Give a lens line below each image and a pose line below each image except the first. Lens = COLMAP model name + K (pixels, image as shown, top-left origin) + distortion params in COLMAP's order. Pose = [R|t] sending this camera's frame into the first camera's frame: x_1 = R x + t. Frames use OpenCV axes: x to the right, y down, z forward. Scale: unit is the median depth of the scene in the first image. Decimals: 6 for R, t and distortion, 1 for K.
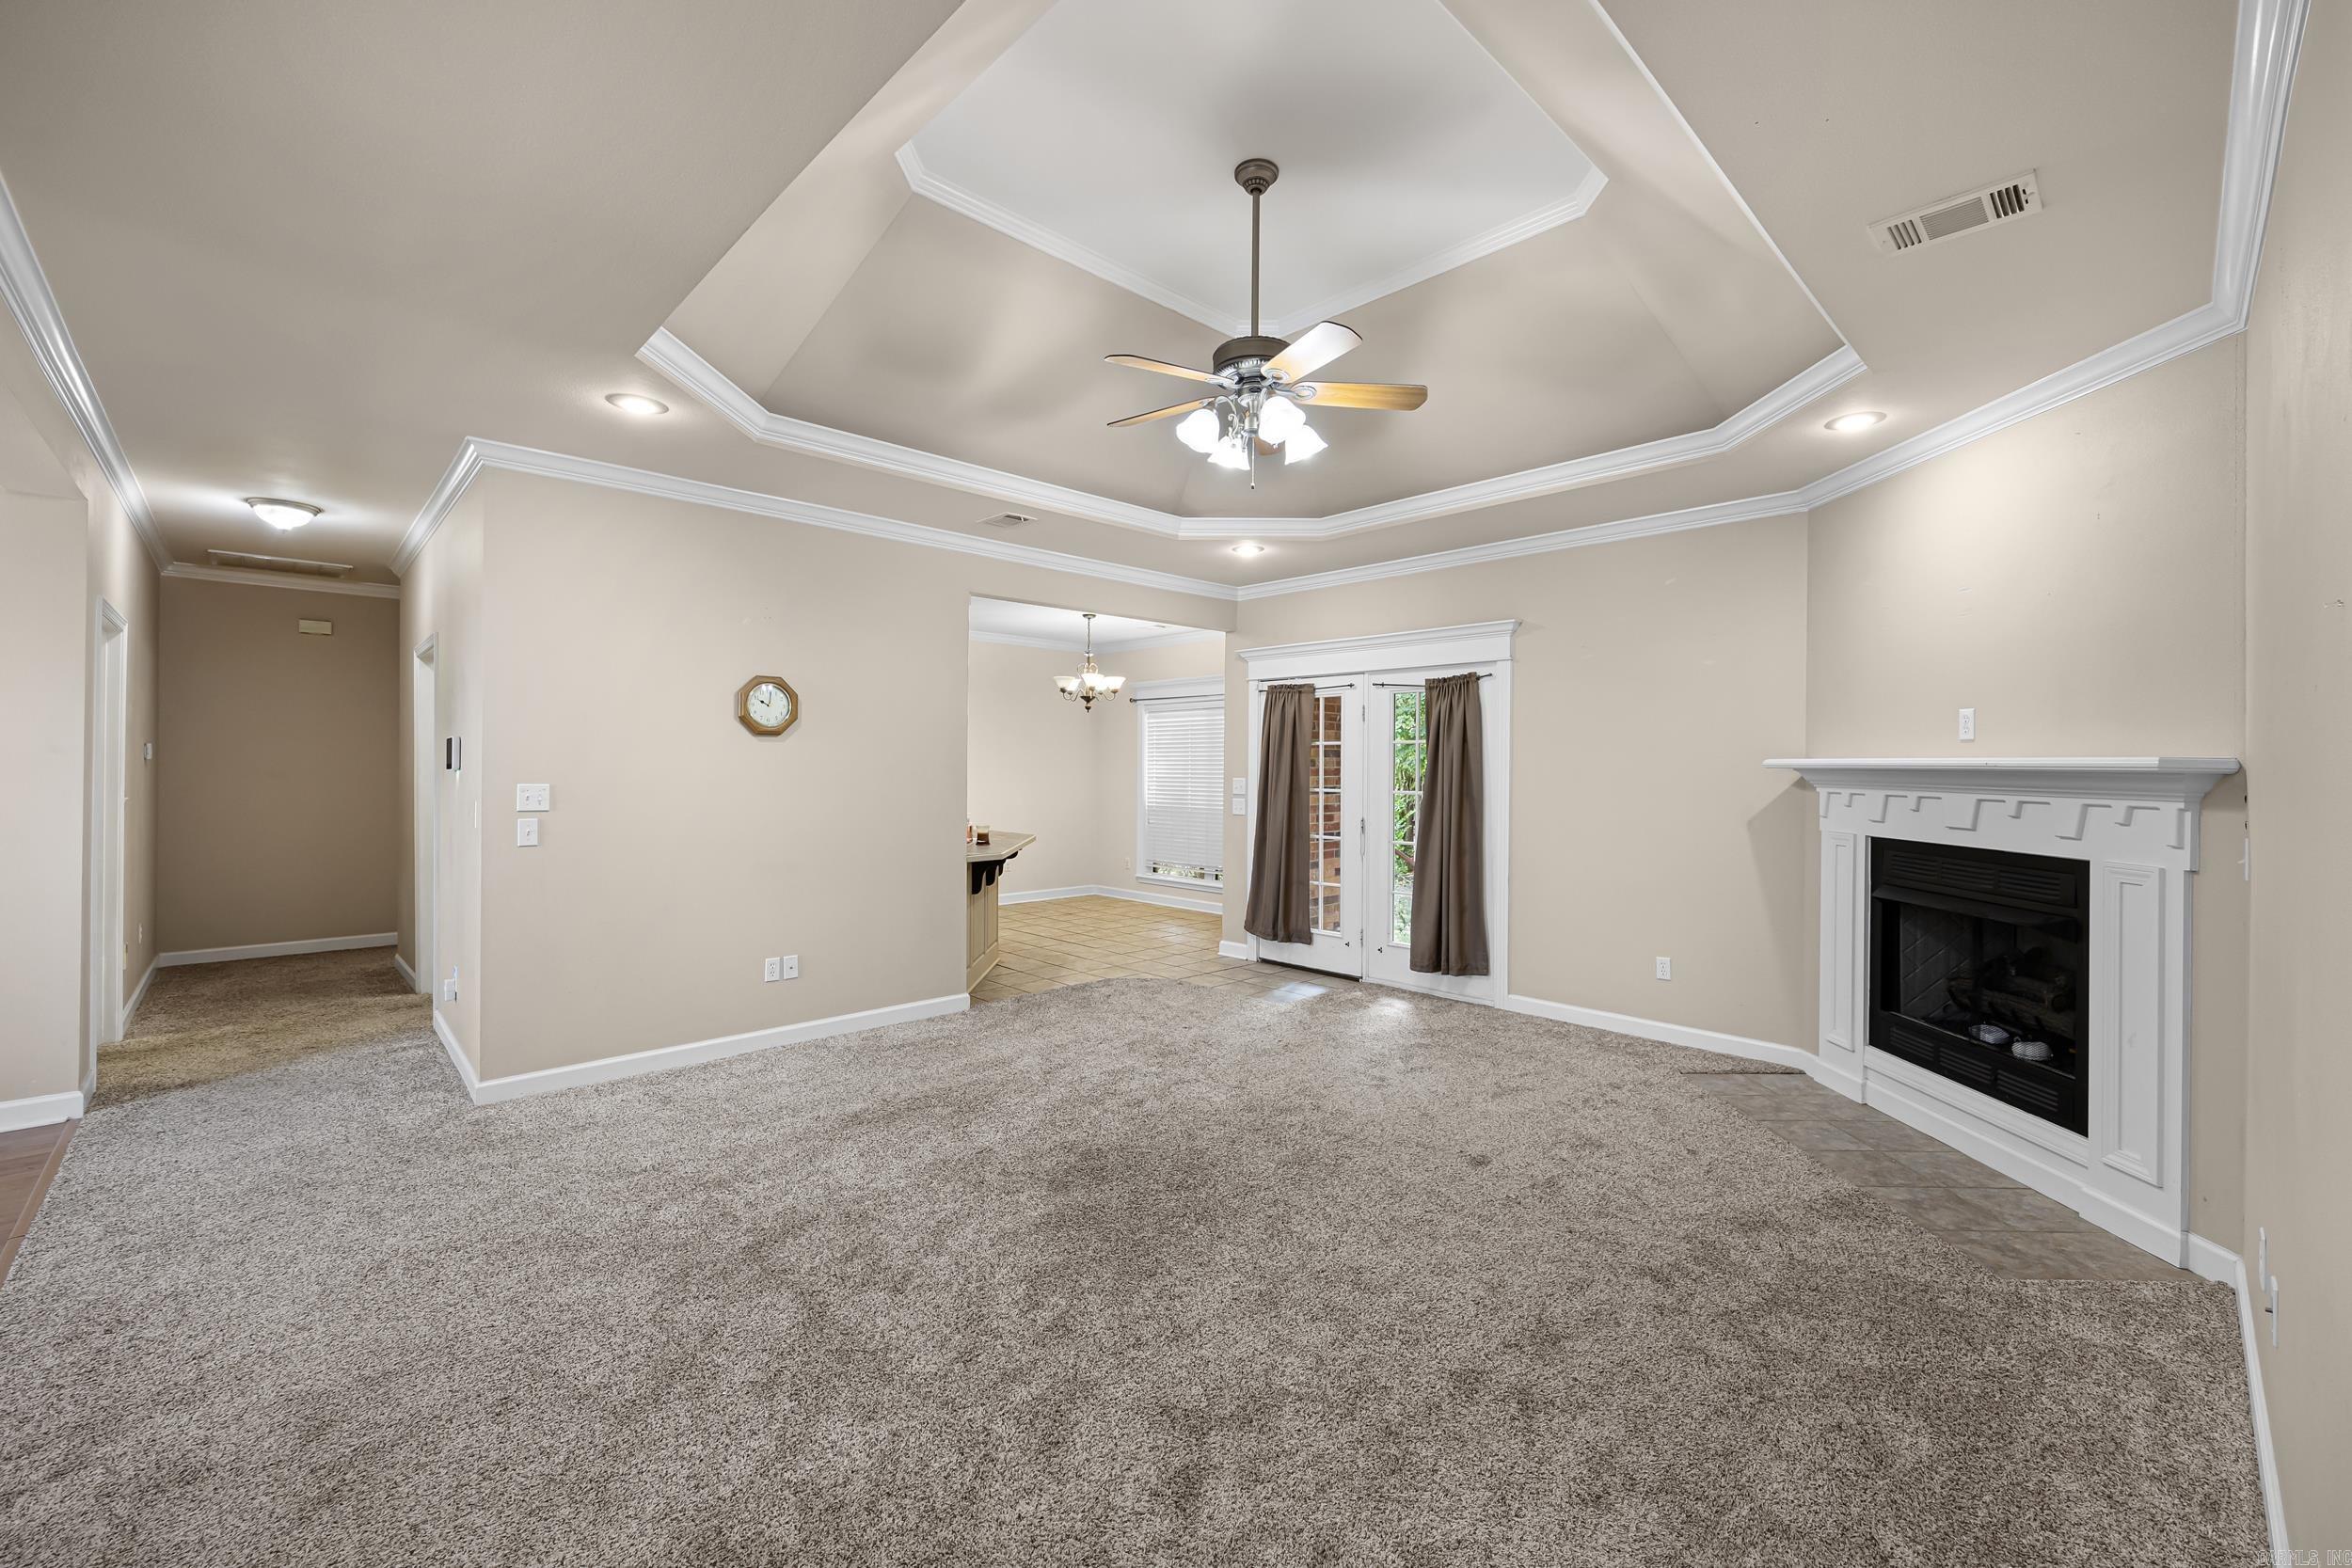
lens RADIAL K [[946.8, 0, 1197.1], [0, 946.8, 767.4], [0, 0, 1]] dist [-0.005094, 0.000077]
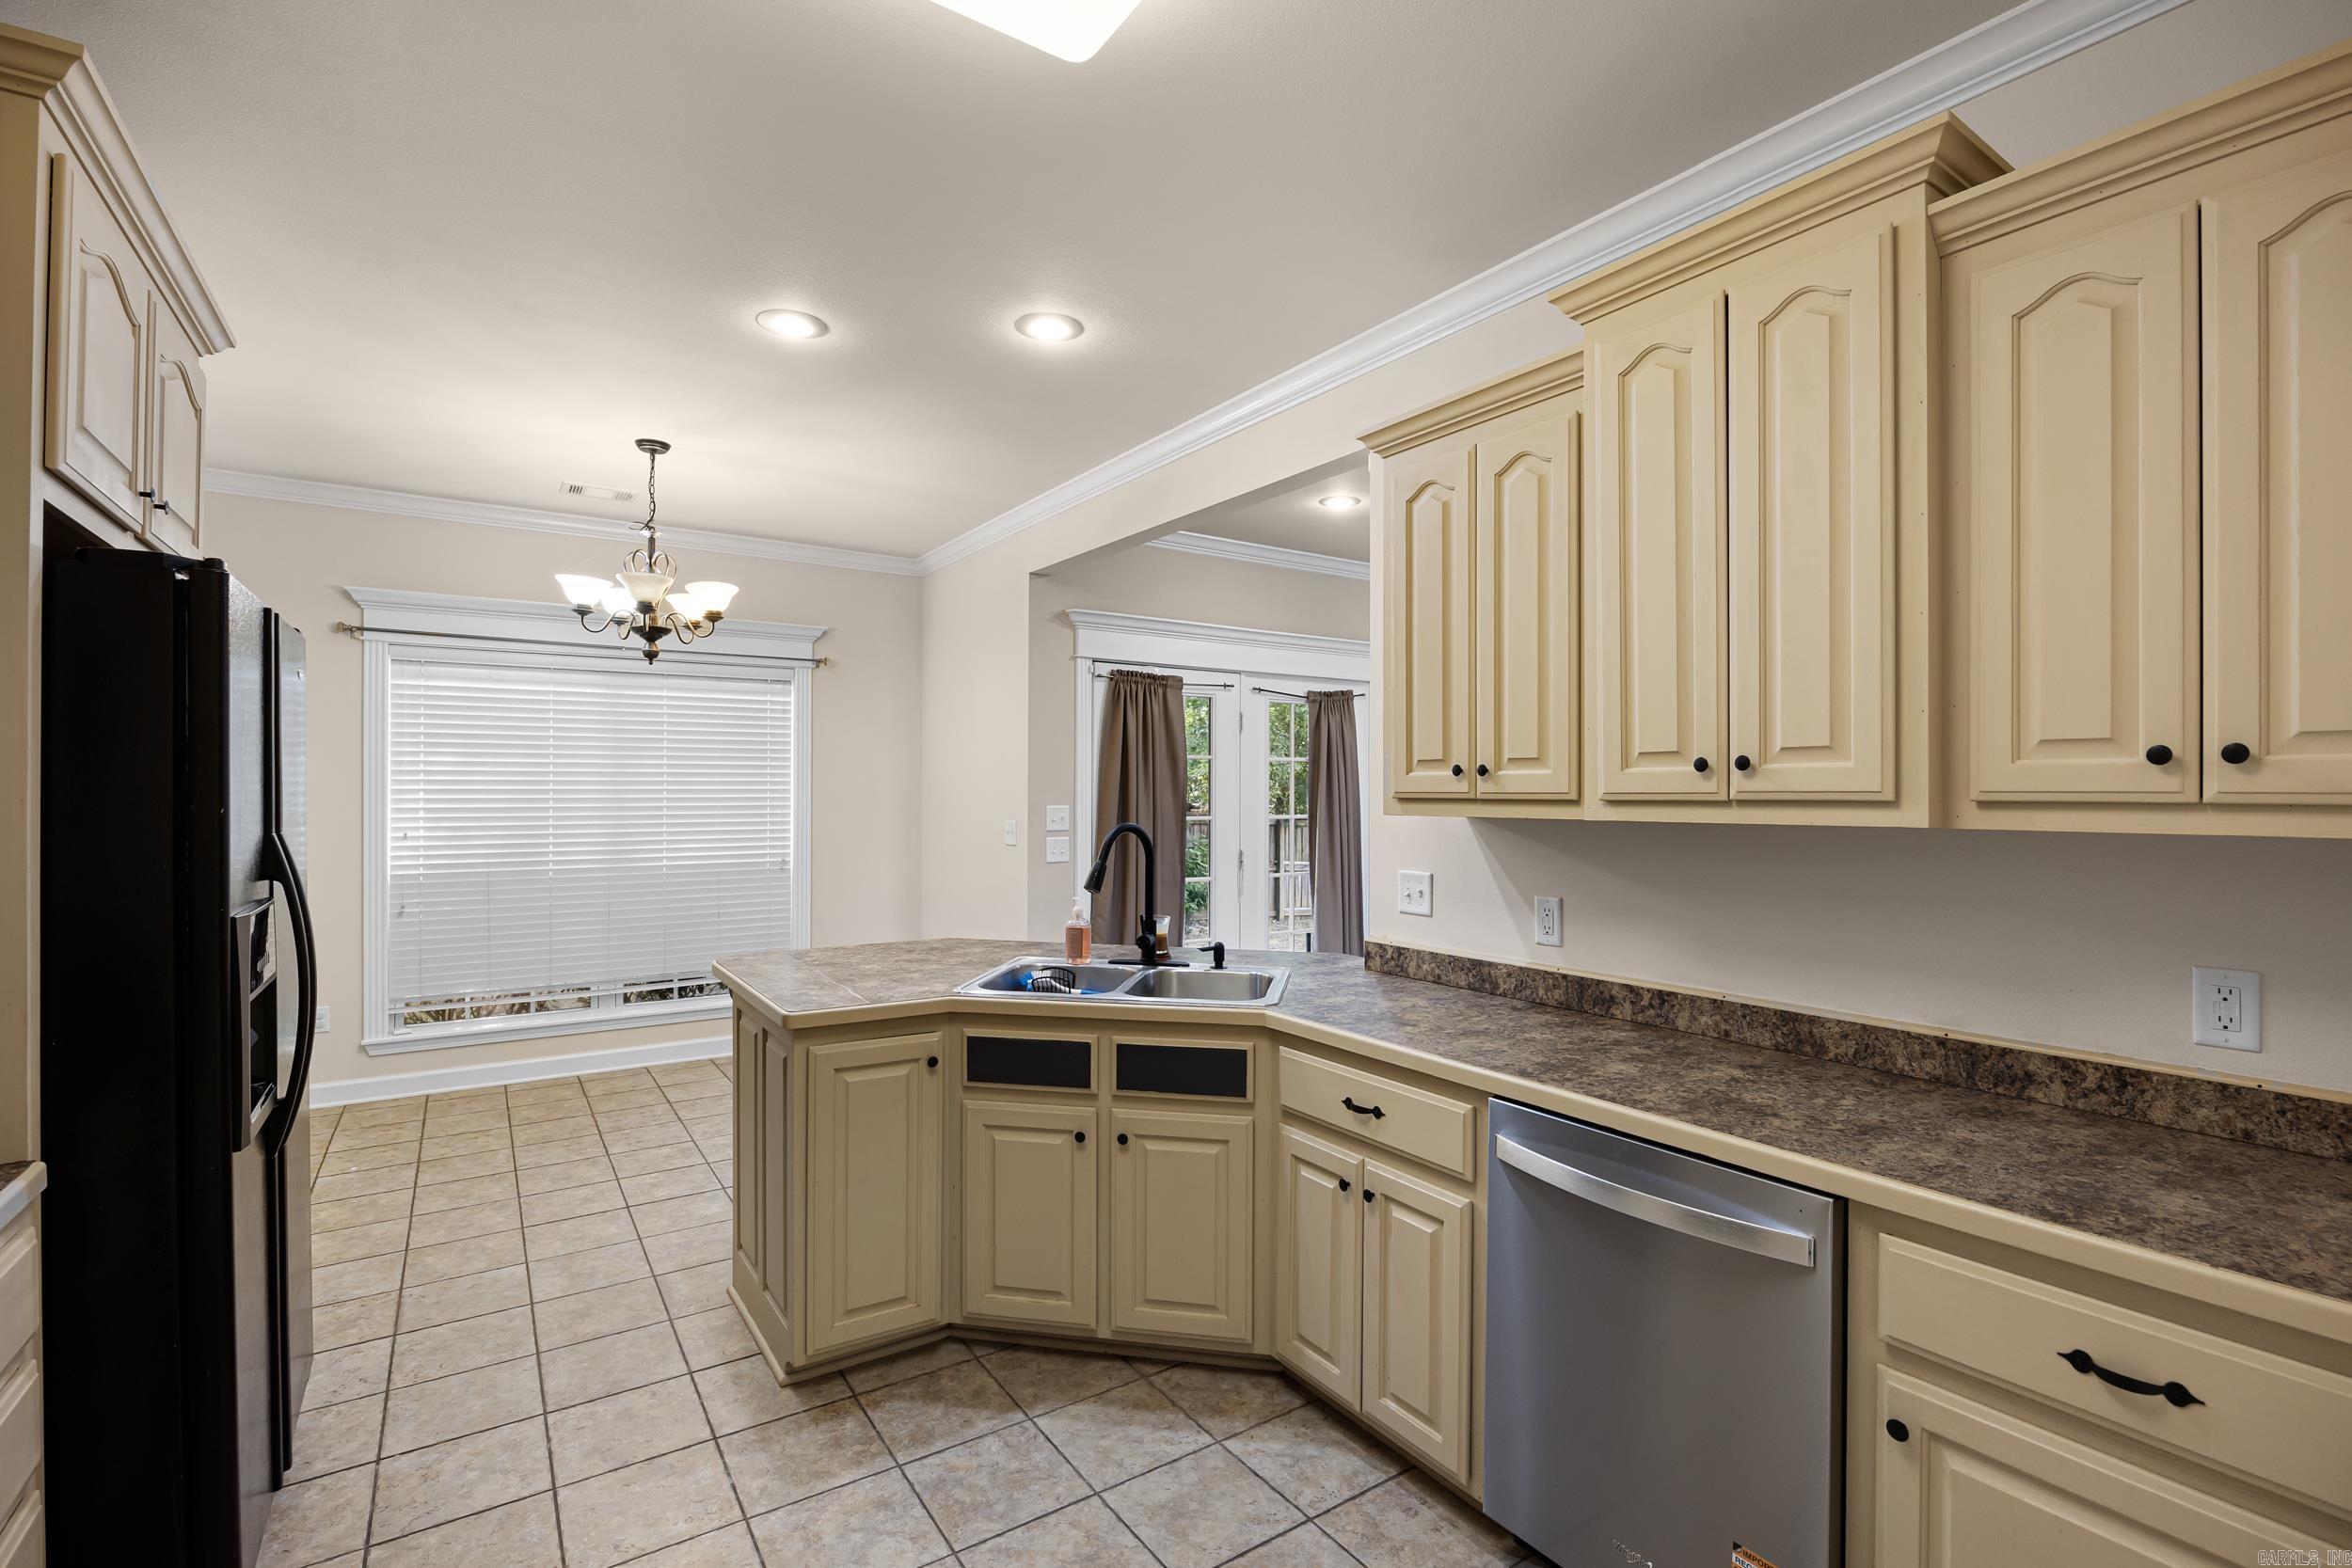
lens RADIAL K [[1057.8, 0, 1183.4], [0, 1057.8, 785.3], [0, 0, 1]] dist [-0.019477, 0.003944]
pose [[0.187597, -0.003624, 0.982239, -0.924565], [-0.002045, 0.999990, 0.004080, -0.007818], [-0.982244, -0.002774, 0.187588, 1.111396]]
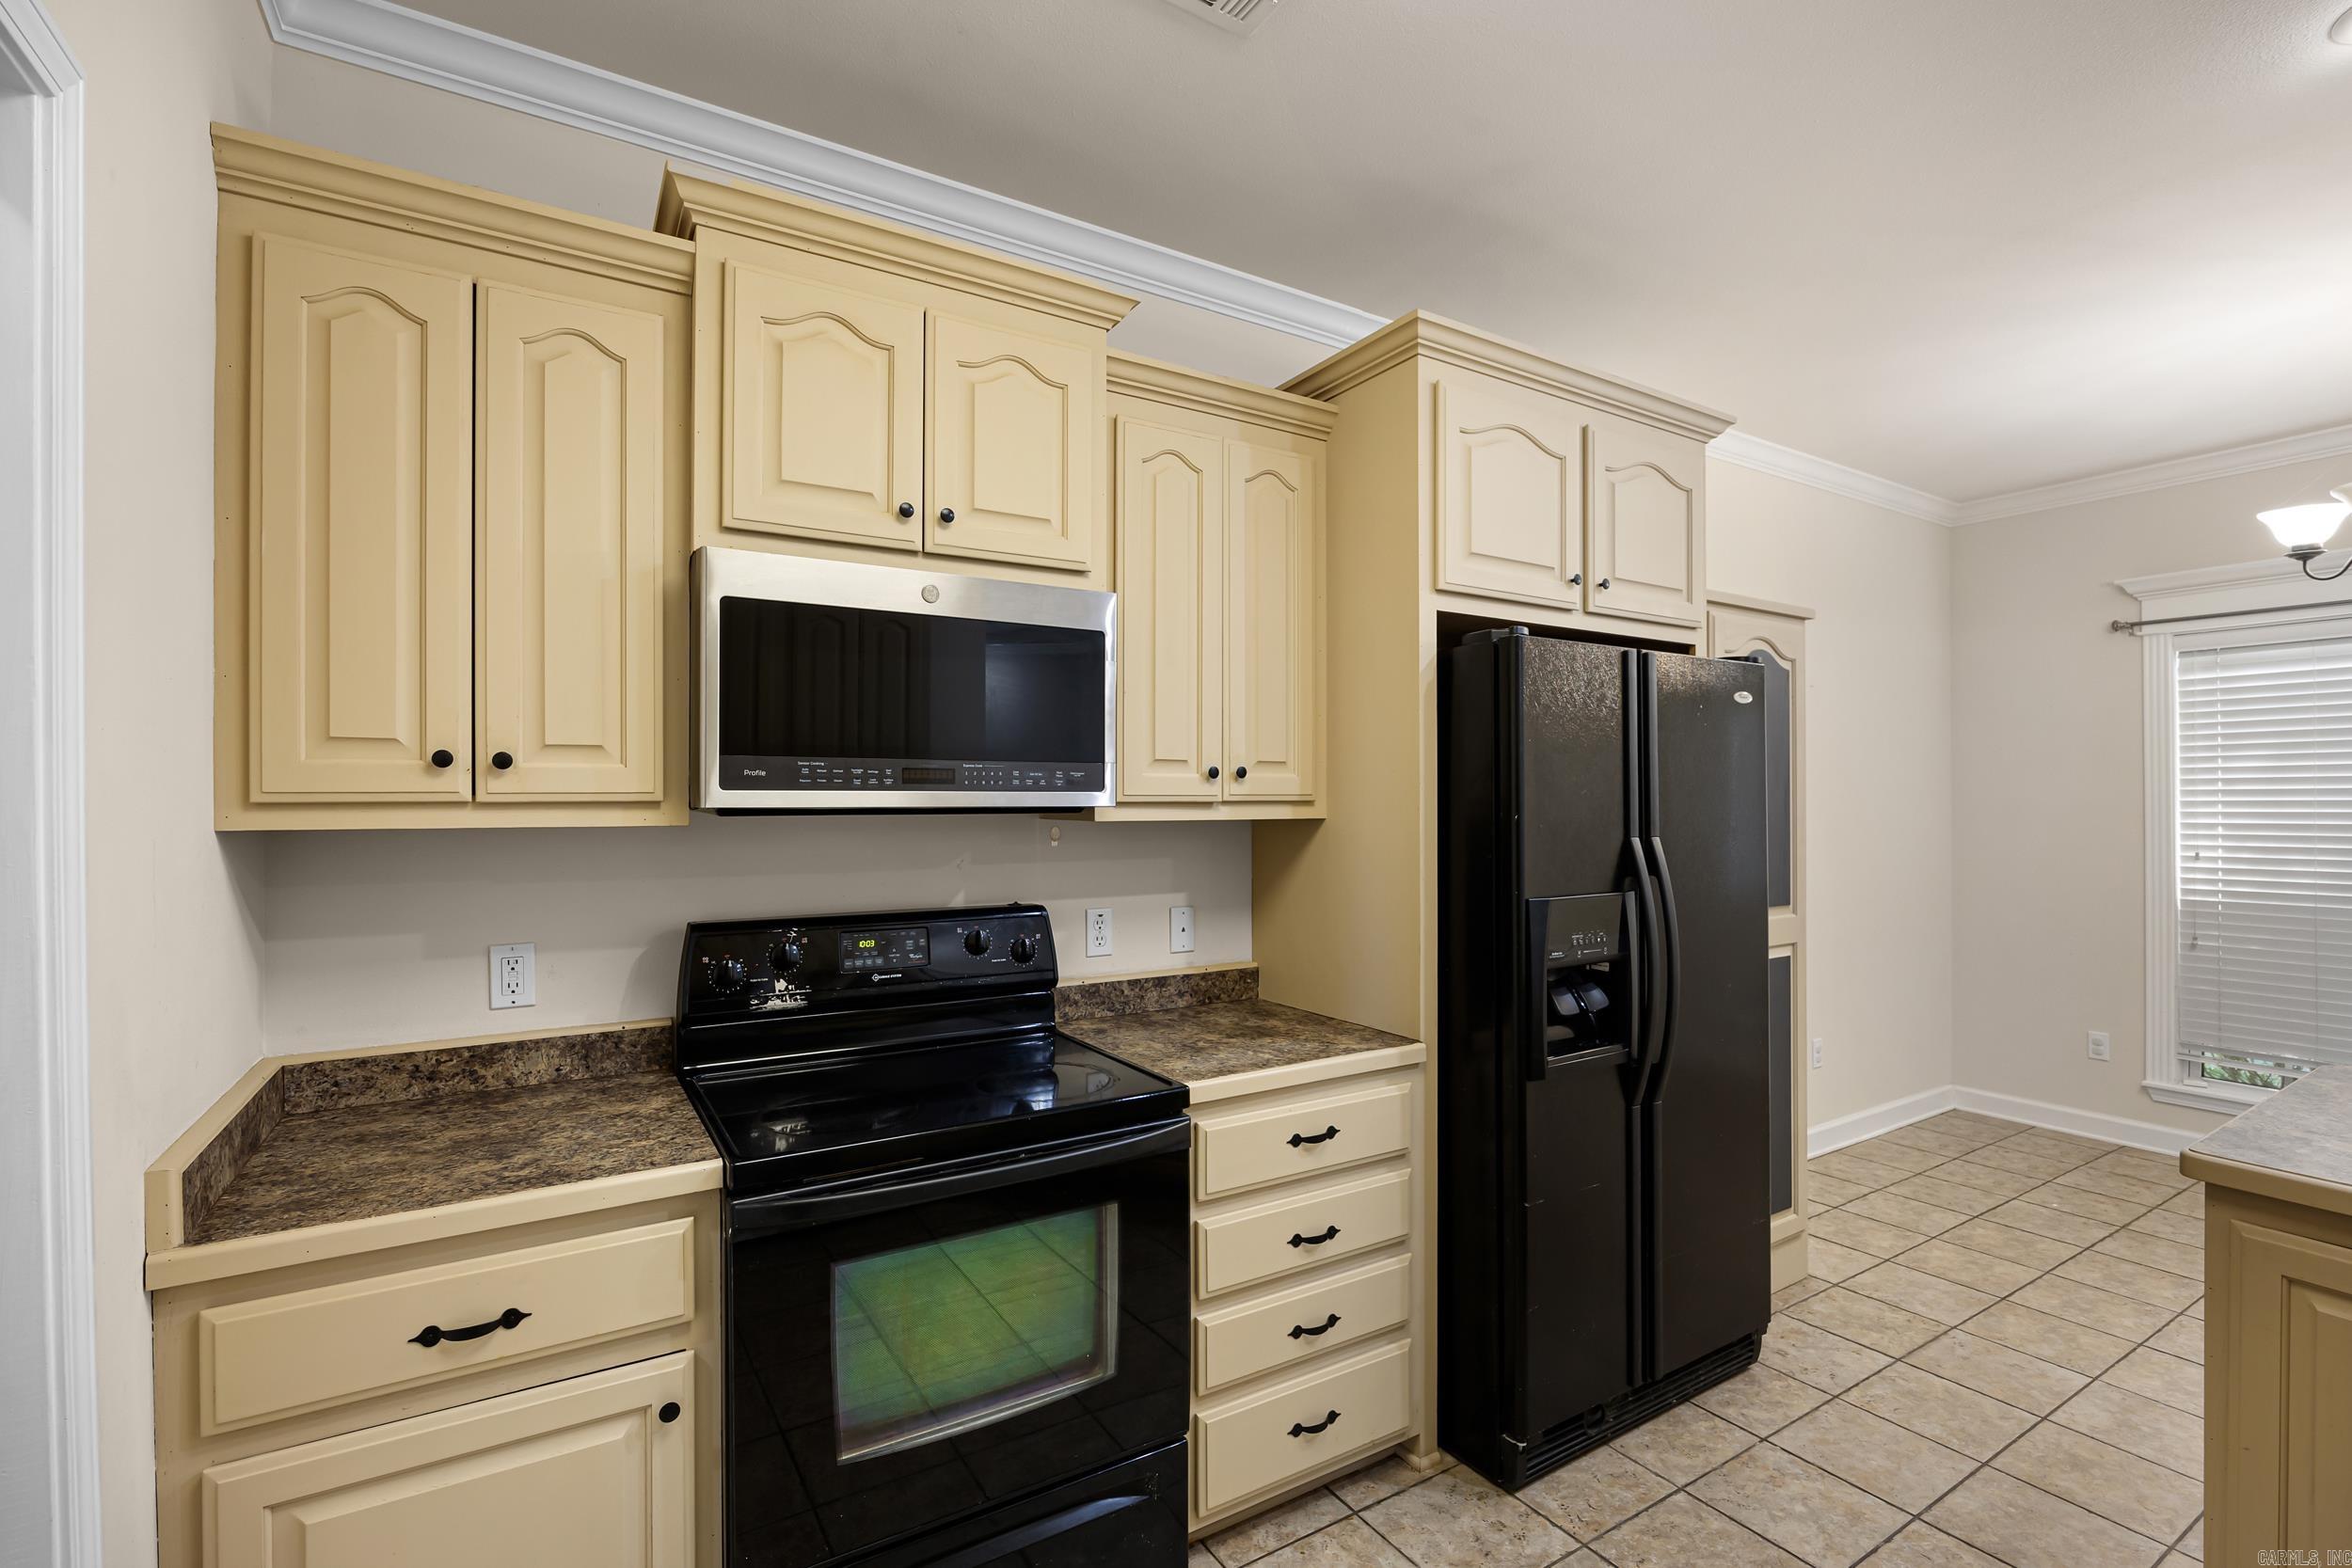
lens RADIAL K [[1057.8, 0, 1197.4], [0, 1057.8, 795.8], [0, 0, 1]] dist [-0.019477, 0.003944]
pose [[0.974038, -0.009454, -0.226186, -0.690493], [0.008462, 0.999950, -0.005353, -0.005381], [0.226225, 0.003300, 0.974069, 1.015708]]
